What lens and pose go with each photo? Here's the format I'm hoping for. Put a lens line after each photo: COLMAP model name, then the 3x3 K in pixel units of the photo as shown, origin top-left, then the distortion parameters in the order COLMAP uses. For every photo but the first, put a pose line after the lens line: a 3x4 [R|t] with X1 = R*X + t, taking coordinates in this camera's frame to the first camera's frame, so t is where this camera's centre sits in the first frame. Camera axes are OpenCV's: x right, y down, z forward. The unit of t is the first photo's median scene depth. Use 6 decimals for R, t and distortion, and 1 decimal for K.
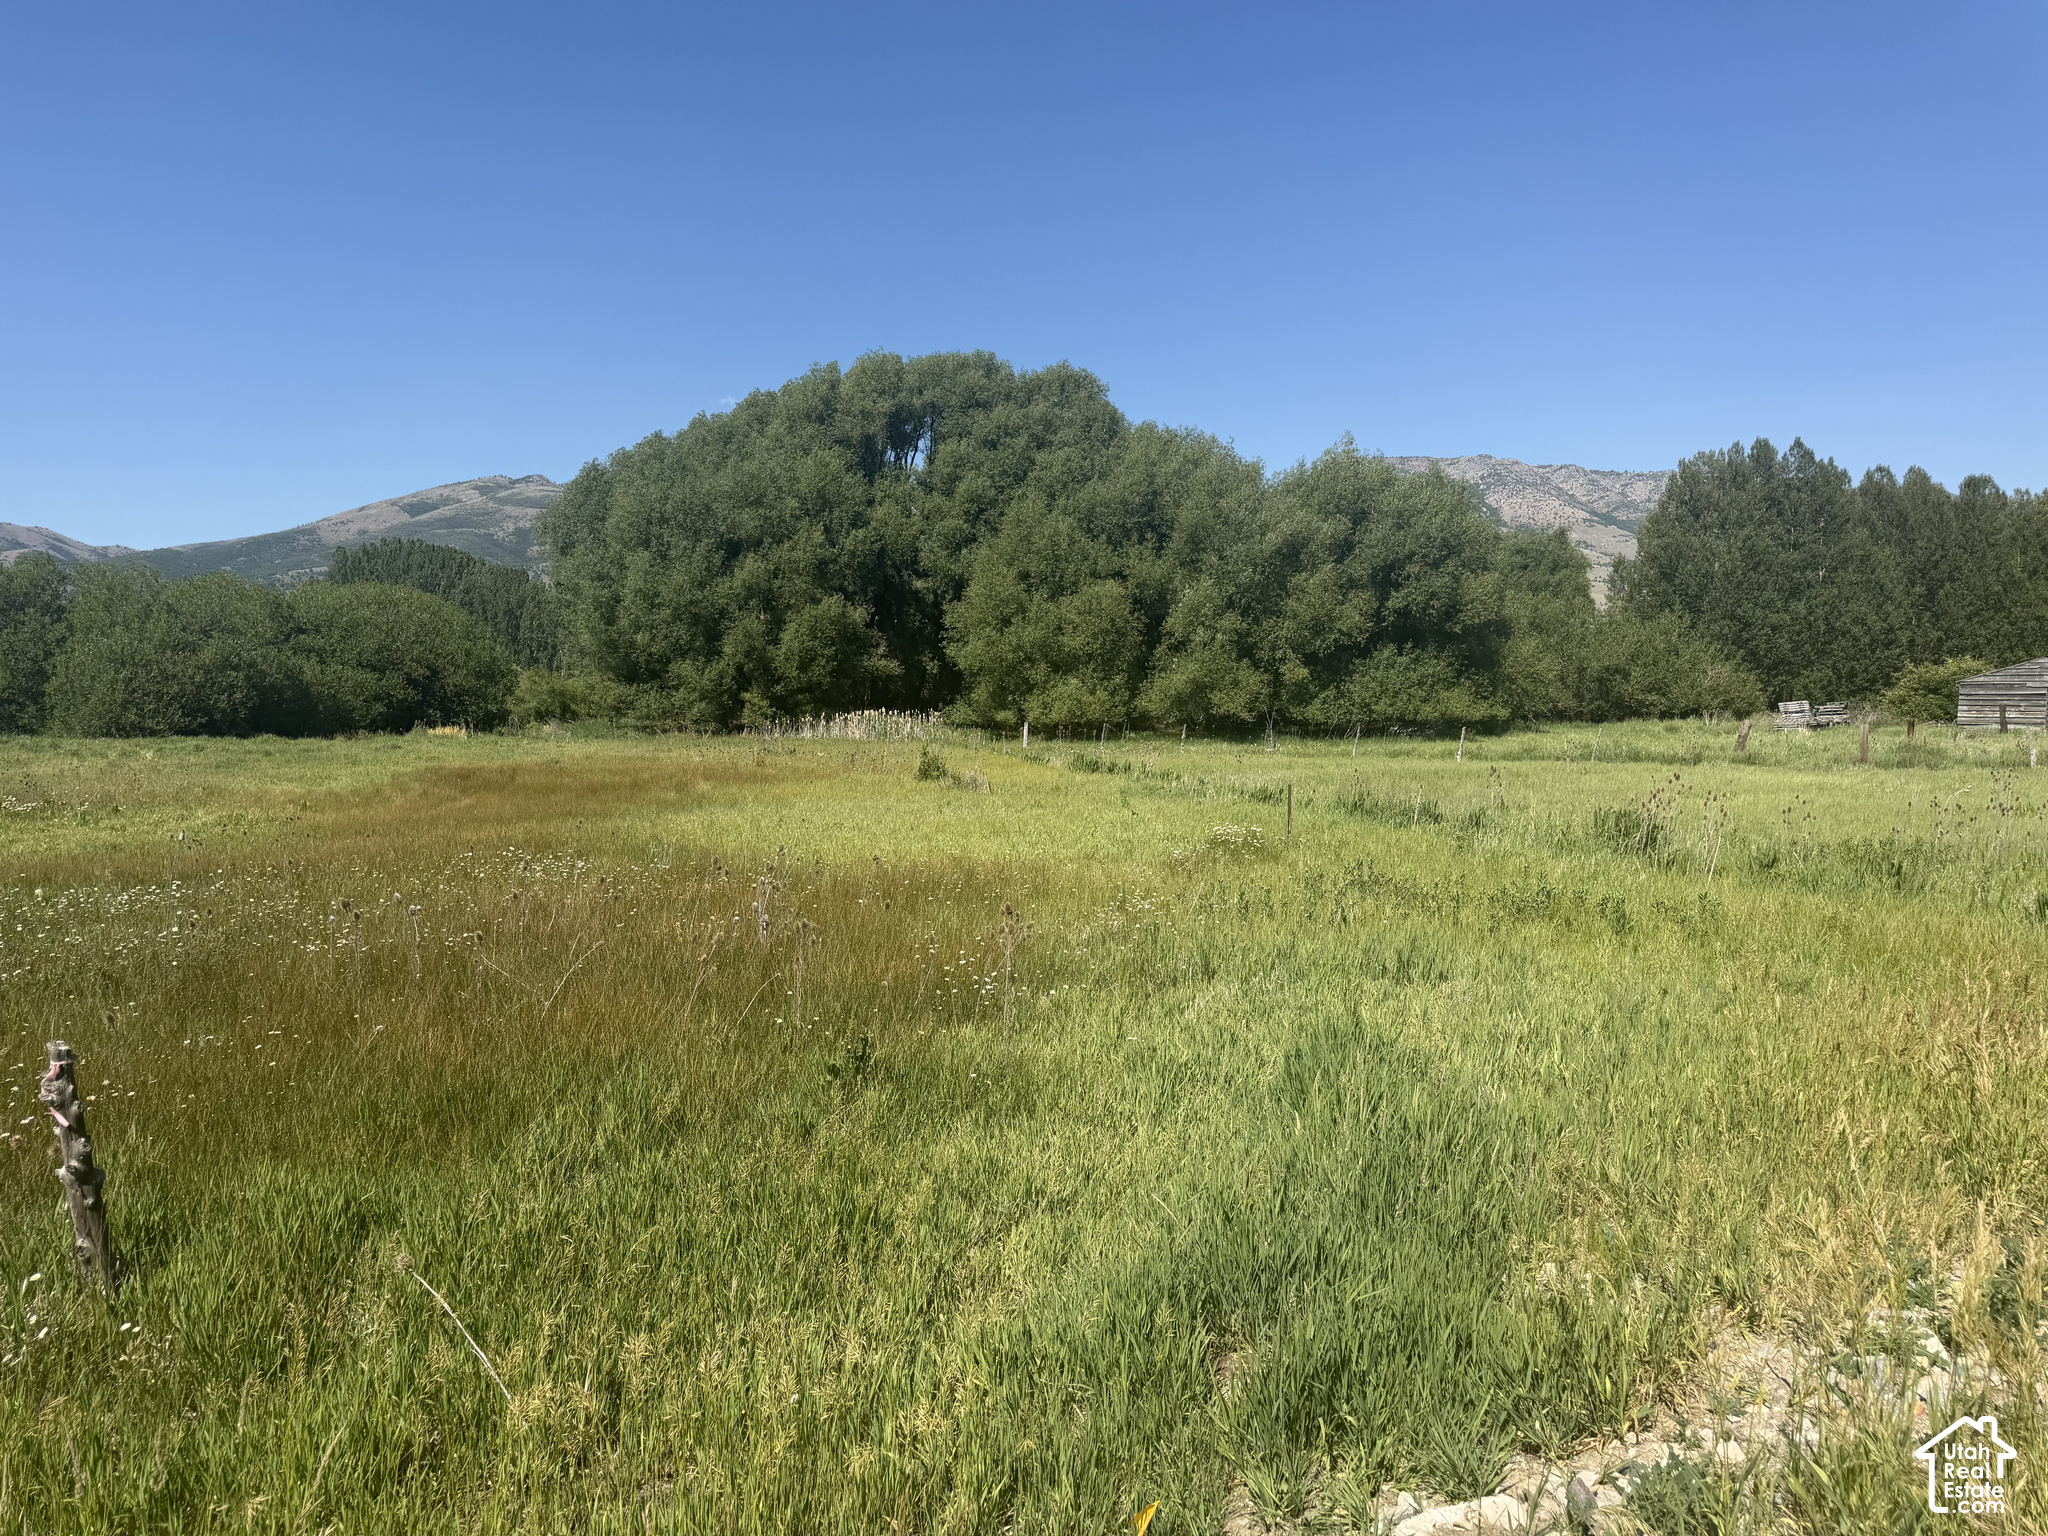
lens RADIAL K [[1440.3, 0, 1024.0], [0, 1440.3, 768.0], [0, 0, 1]] dist [0.040115, -0.040474]
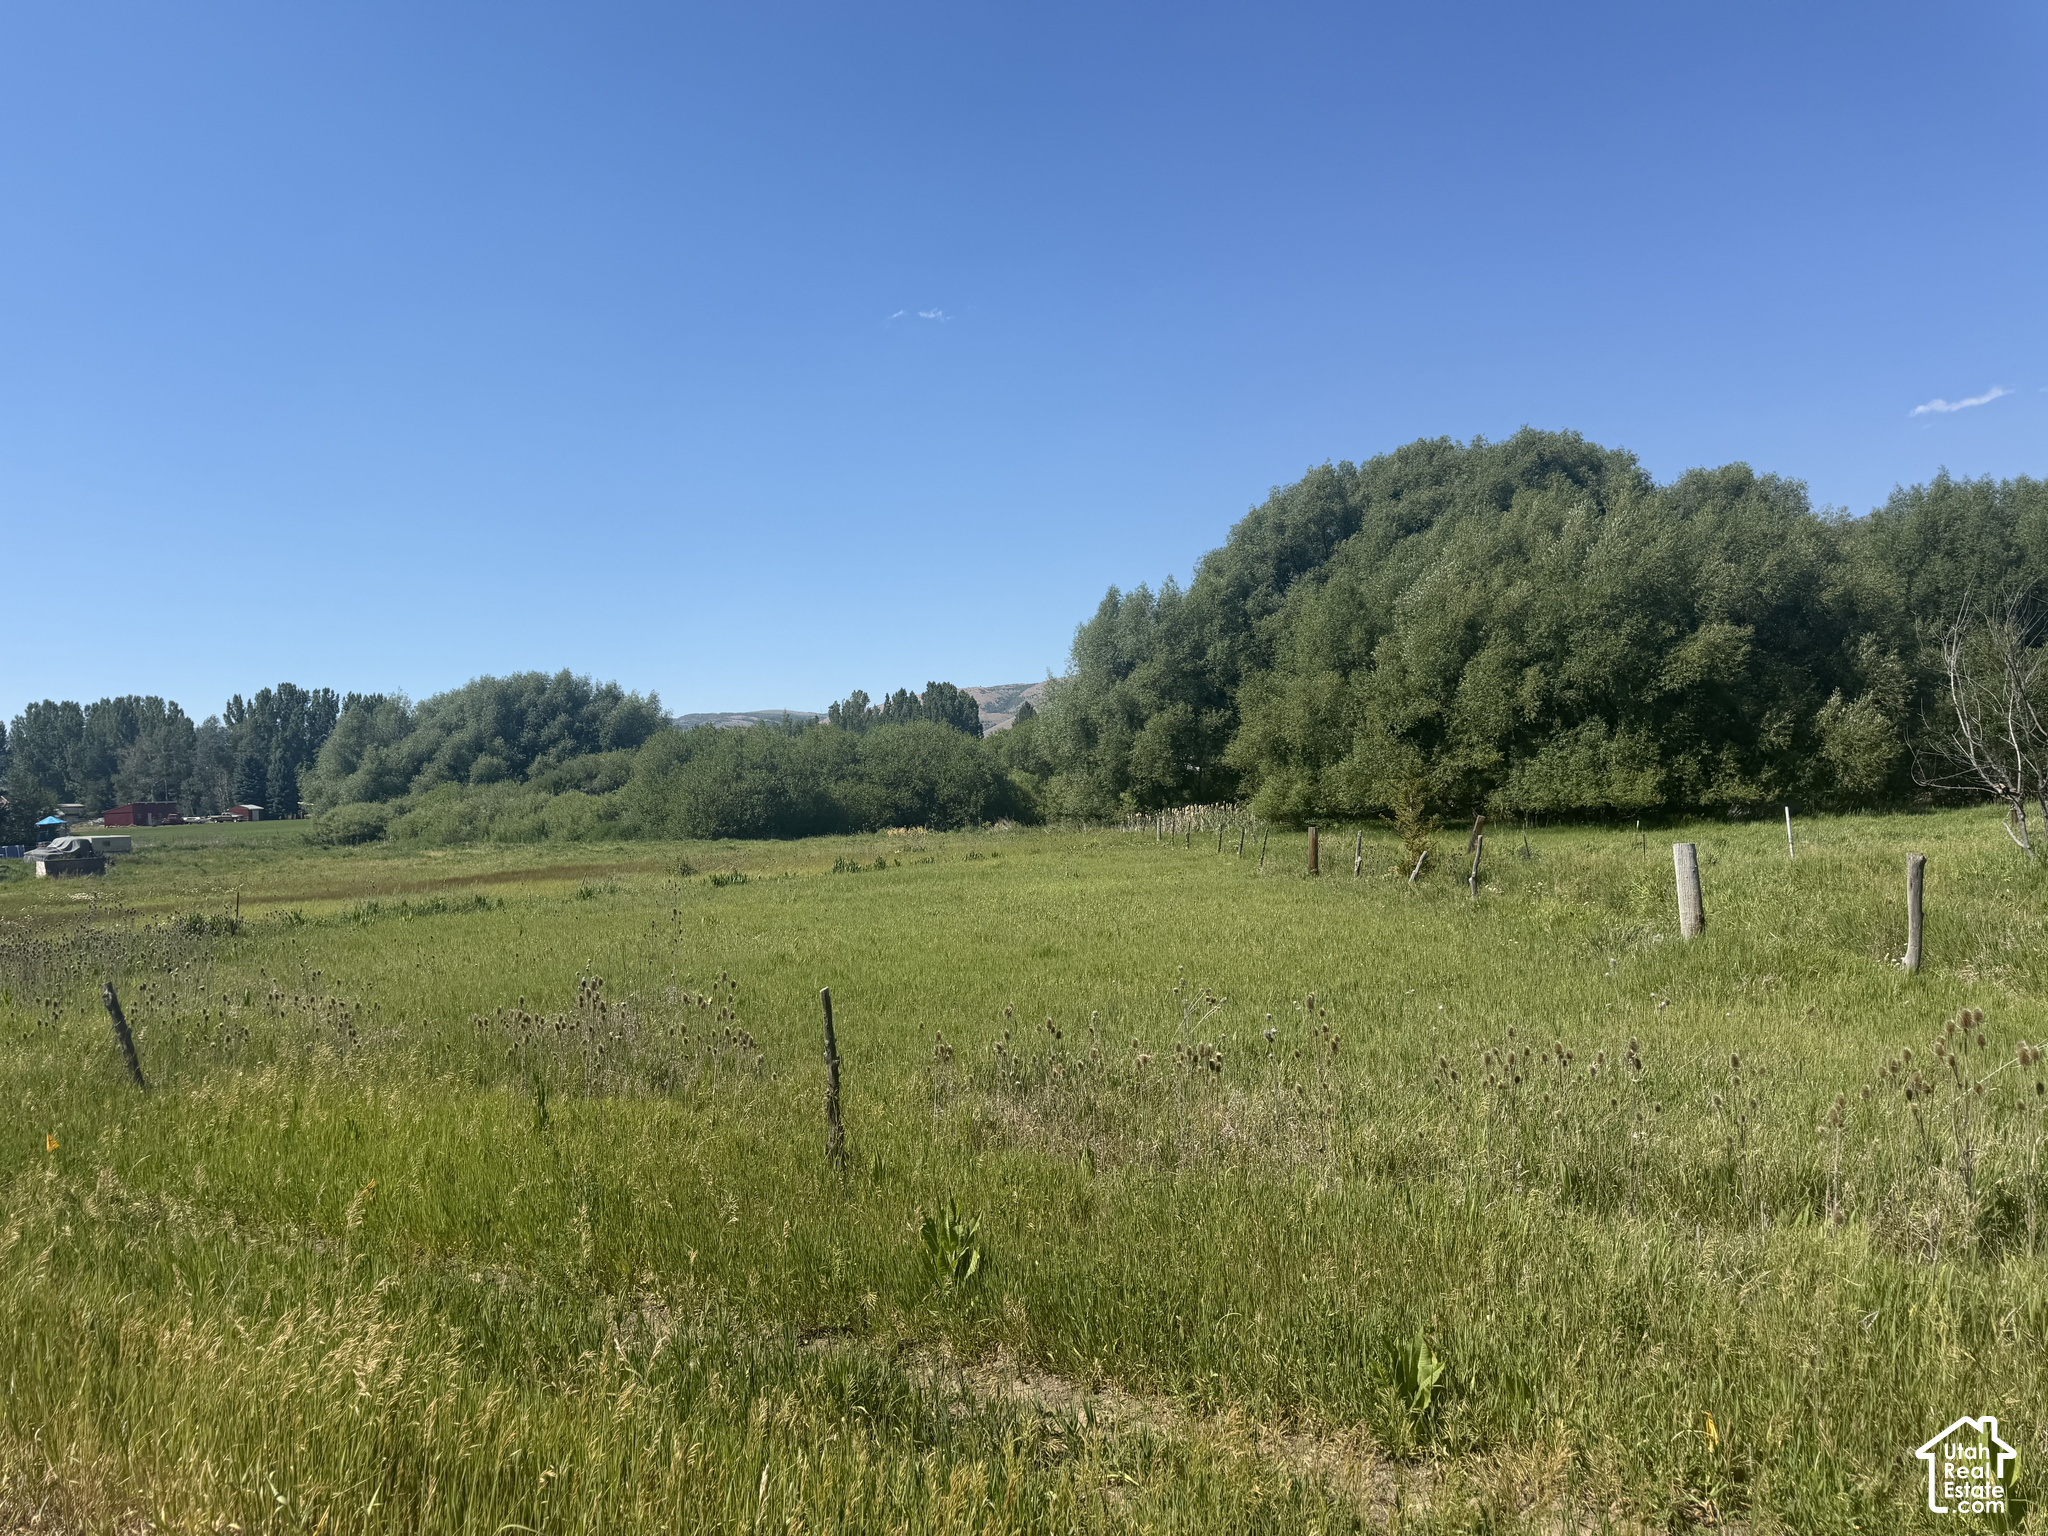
lens RADIAL K [[1440.3, 0, 1024.0], [0, 1440.3, 768.0], [0, 0, 1]] dist [0.040115, -0.040474]
pose [[0.686151, -0.042901, -0.726193, 0.622196], [0.000901, 0.998309, -0.058125, -0.005156], [0.727459, 0.039228, 0.685029, 0.151809]]
